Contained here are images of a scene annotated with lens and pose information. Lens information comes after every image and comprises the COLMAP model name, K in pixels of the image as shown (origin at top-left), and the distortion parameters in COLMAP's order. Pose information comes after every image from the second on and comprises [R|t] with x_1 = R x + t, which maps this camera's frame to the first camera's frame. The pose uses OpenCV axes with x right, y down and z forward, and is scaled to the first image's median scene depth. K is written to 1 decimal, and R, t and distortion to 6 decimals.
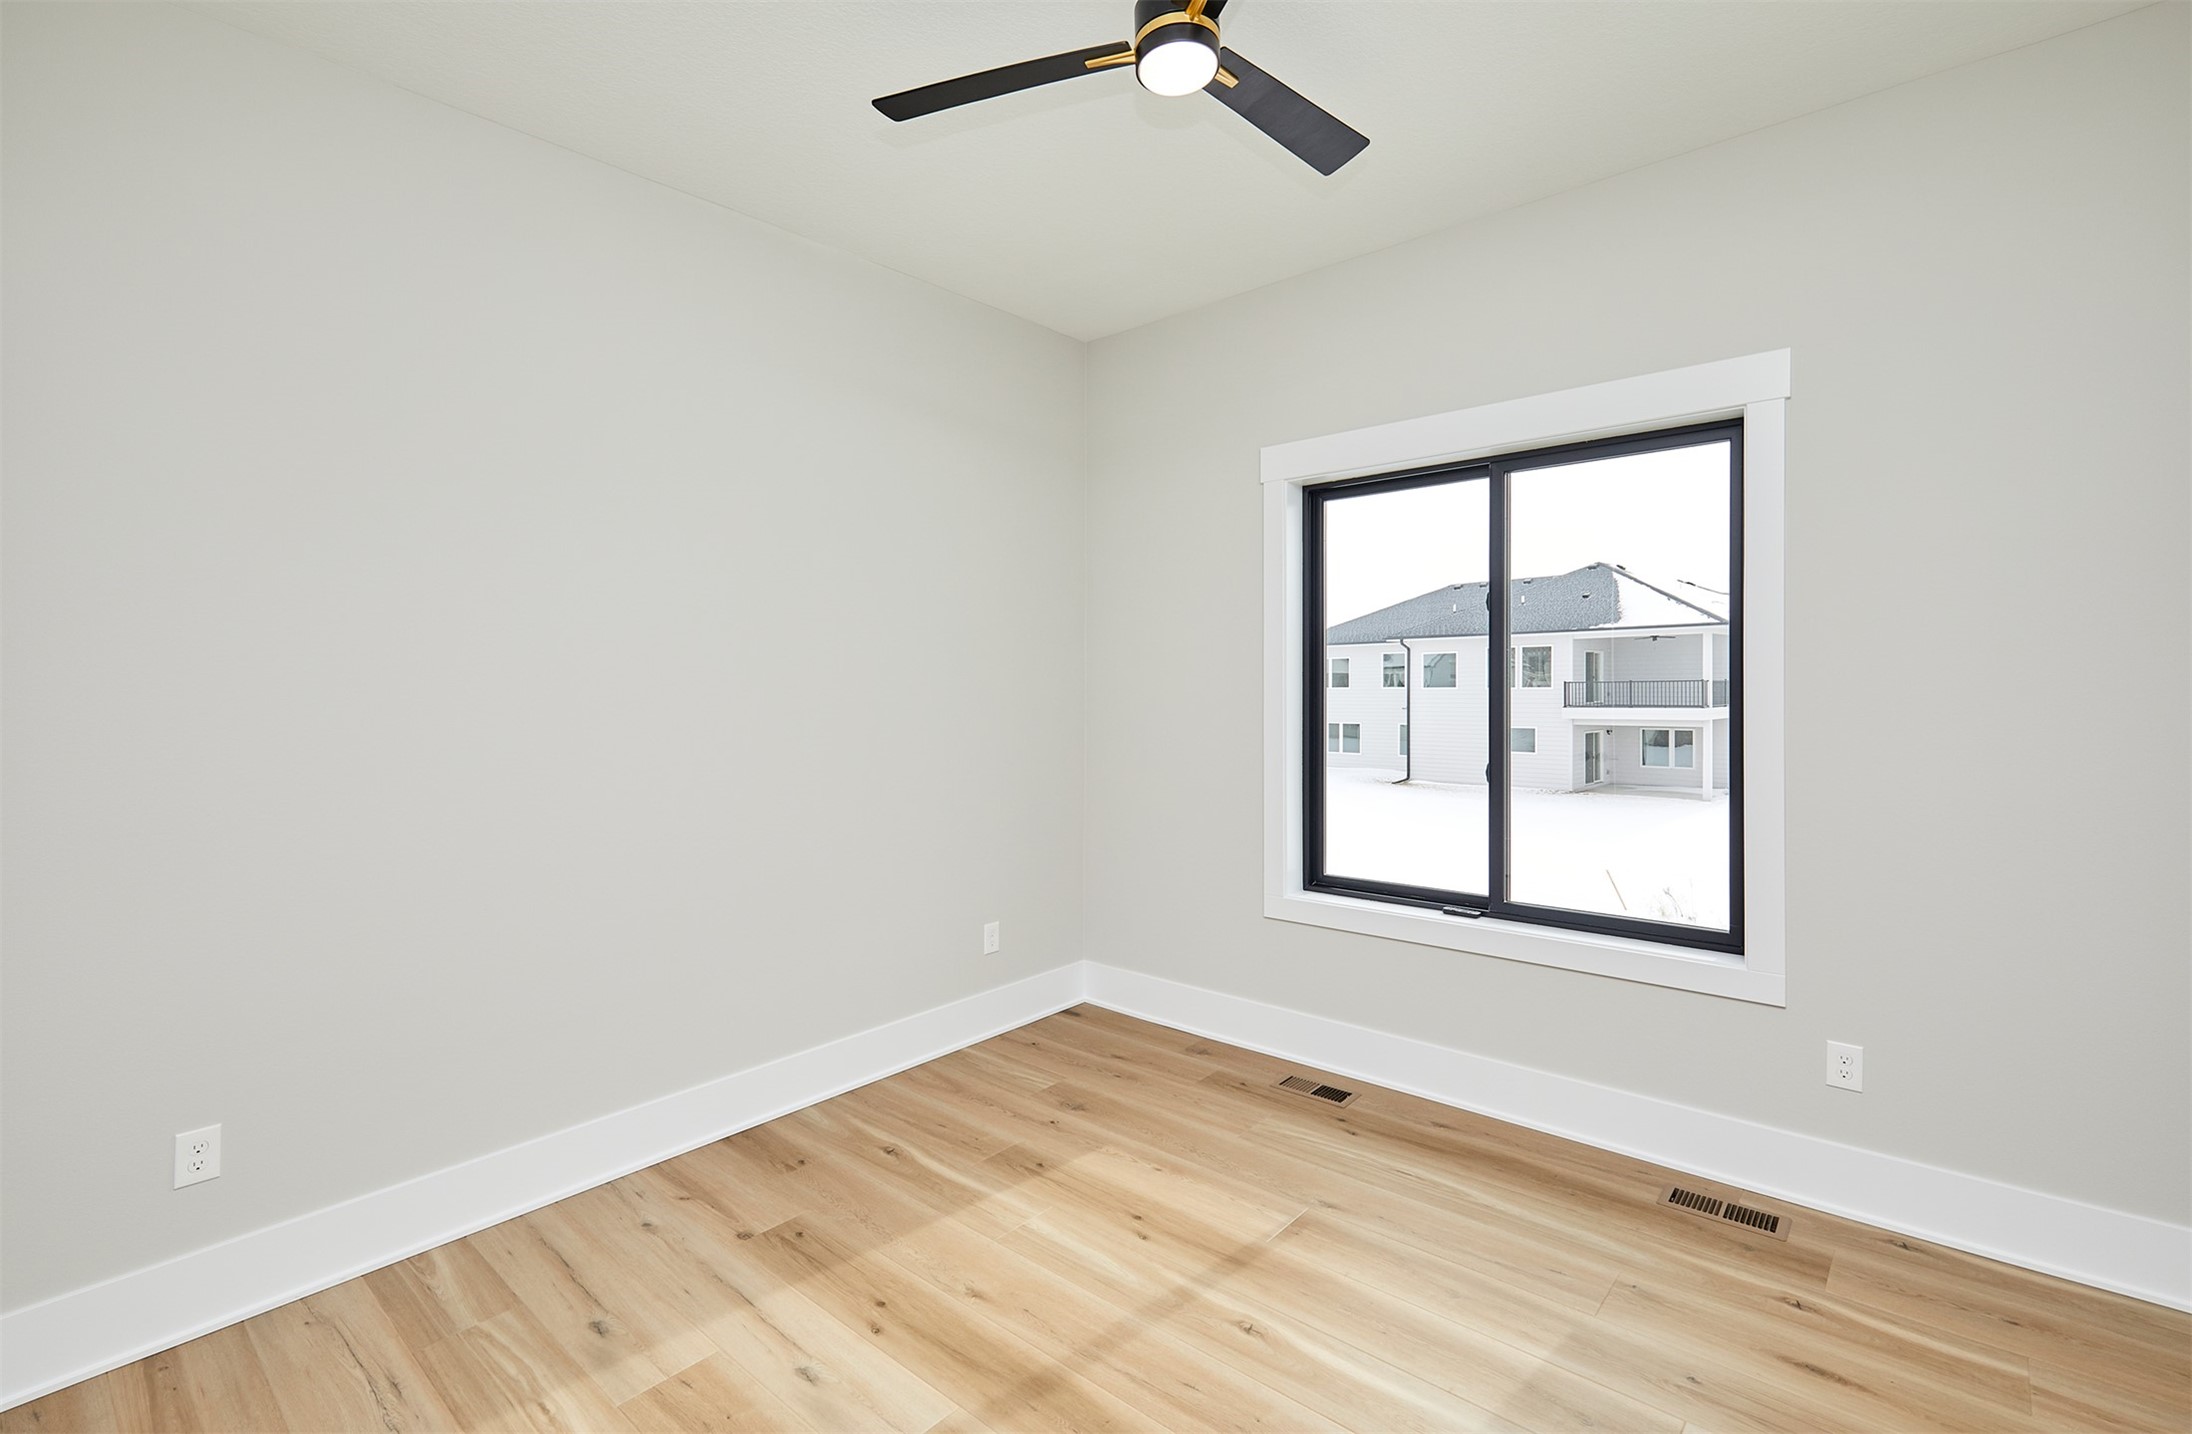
lens RADIAL K [[986.2, 0, 1096.6], [0, 986.2, 707.0], [0, 0, 1]] dist [0.000155, -0.000033]
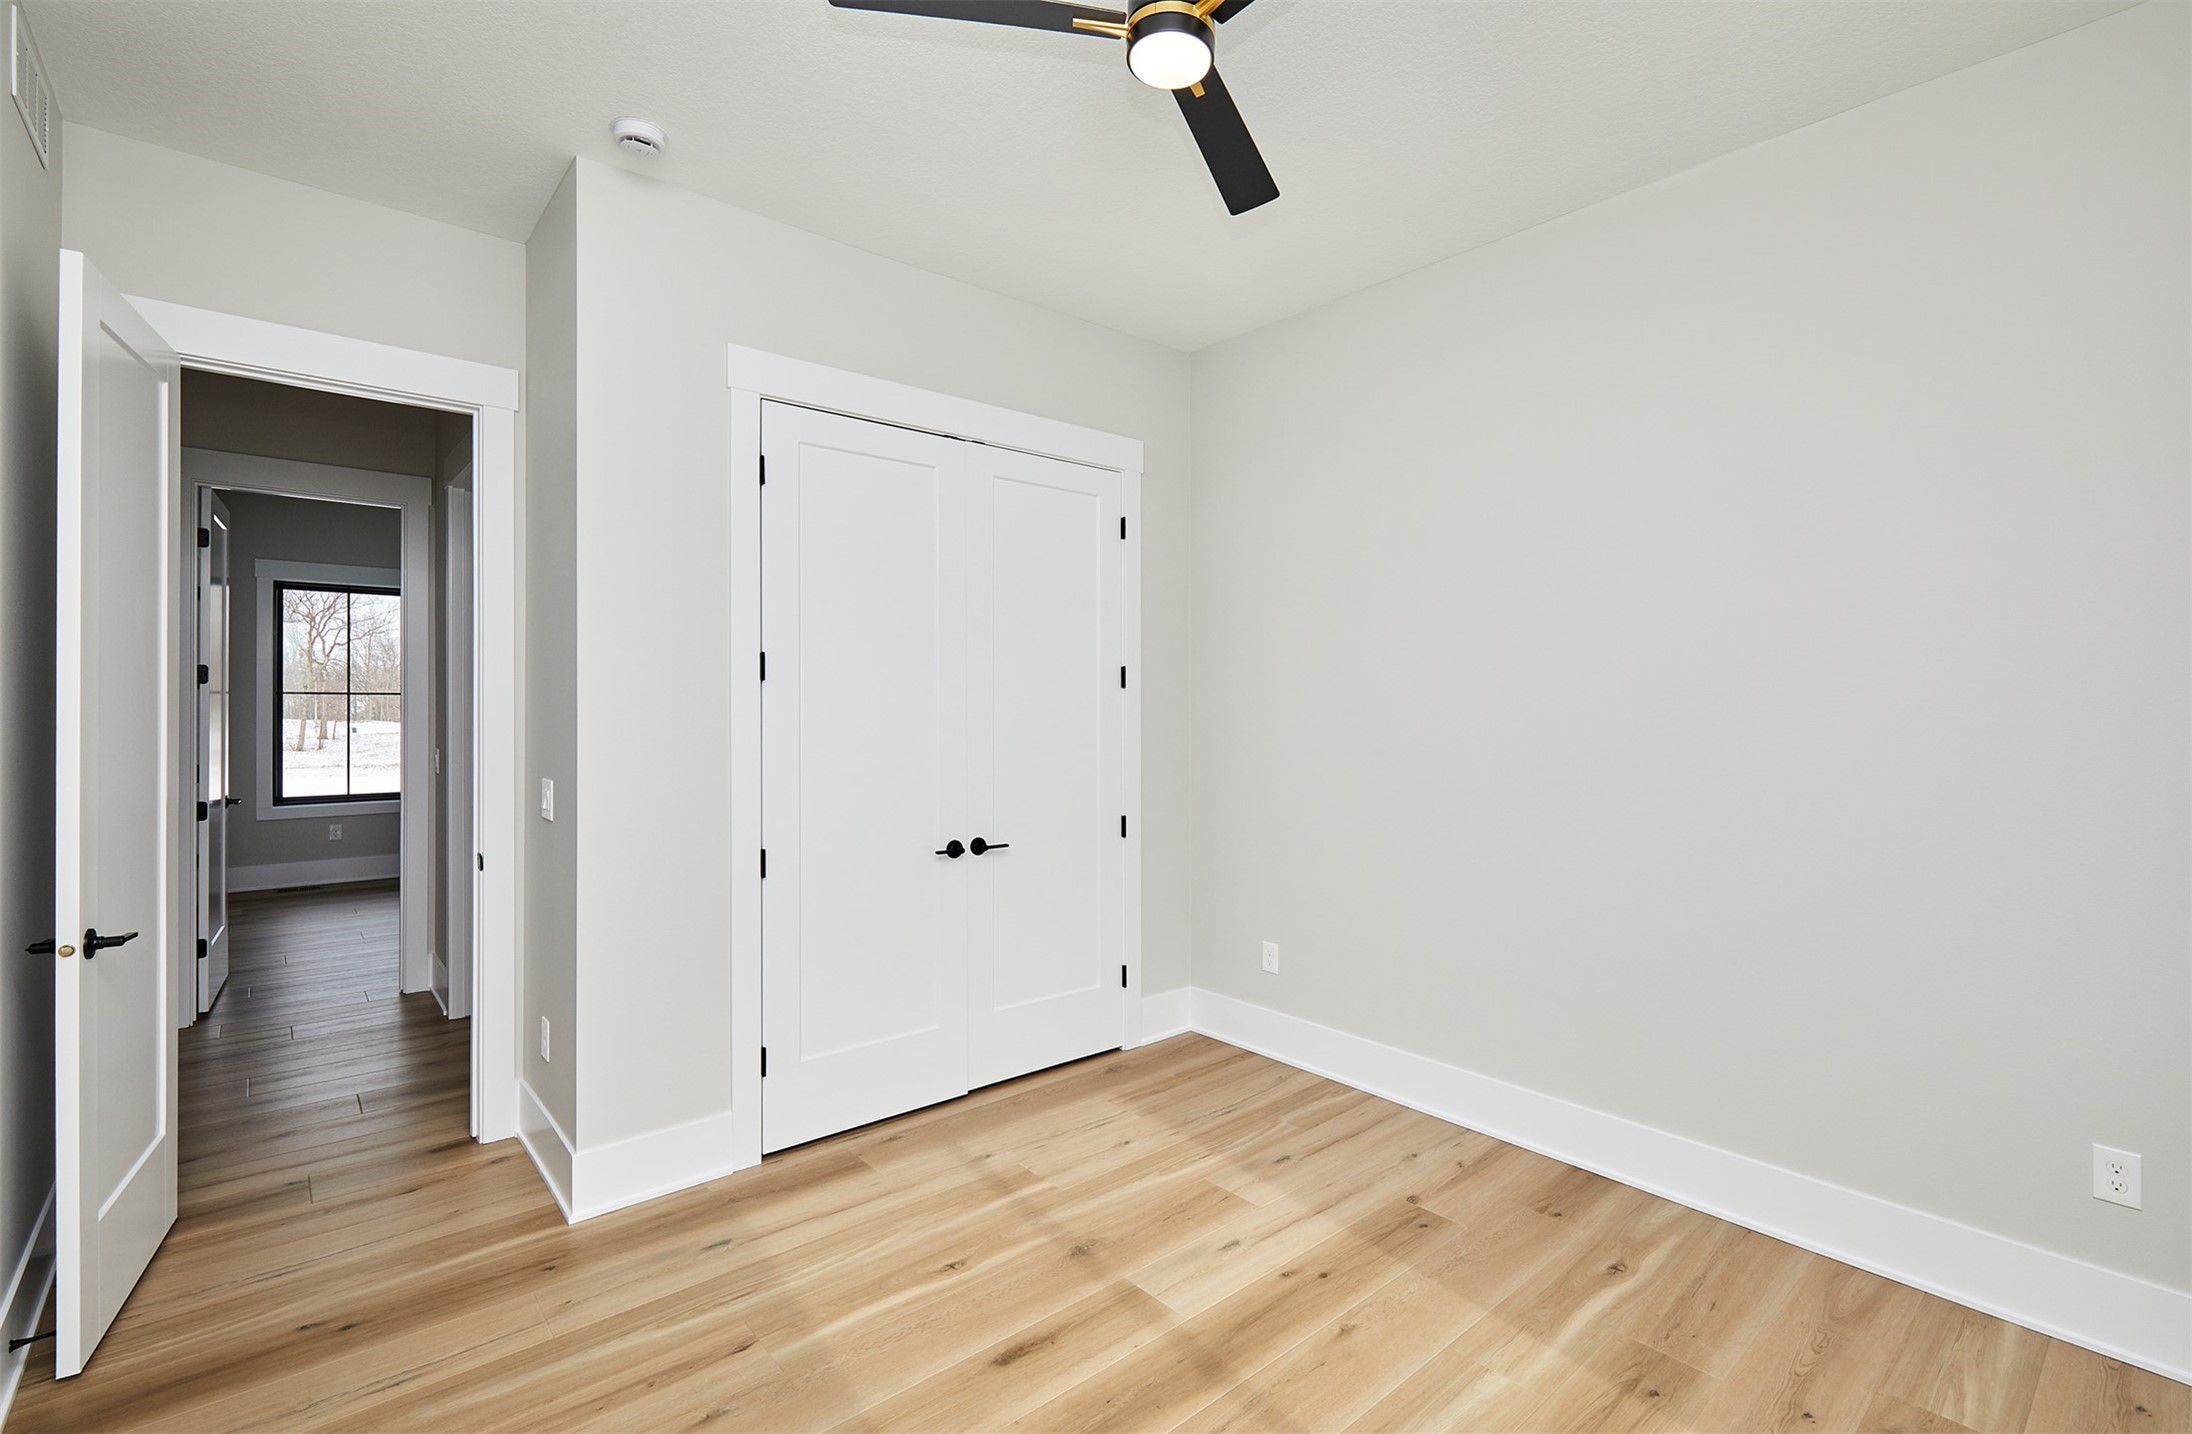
lens RADIAL K [[986.2, 0, 1096.6], [0, 986.2, 707.0], [0, 0, 1]] dist [0.000155, -0.000033]
pose [[-0.137946, 0.021790, -0.990200, 0.819843], [-0.030695, 0.999184, 0.026264, -0.035815], [0.989964, 0.034017, -0.137165, 0.827374]]
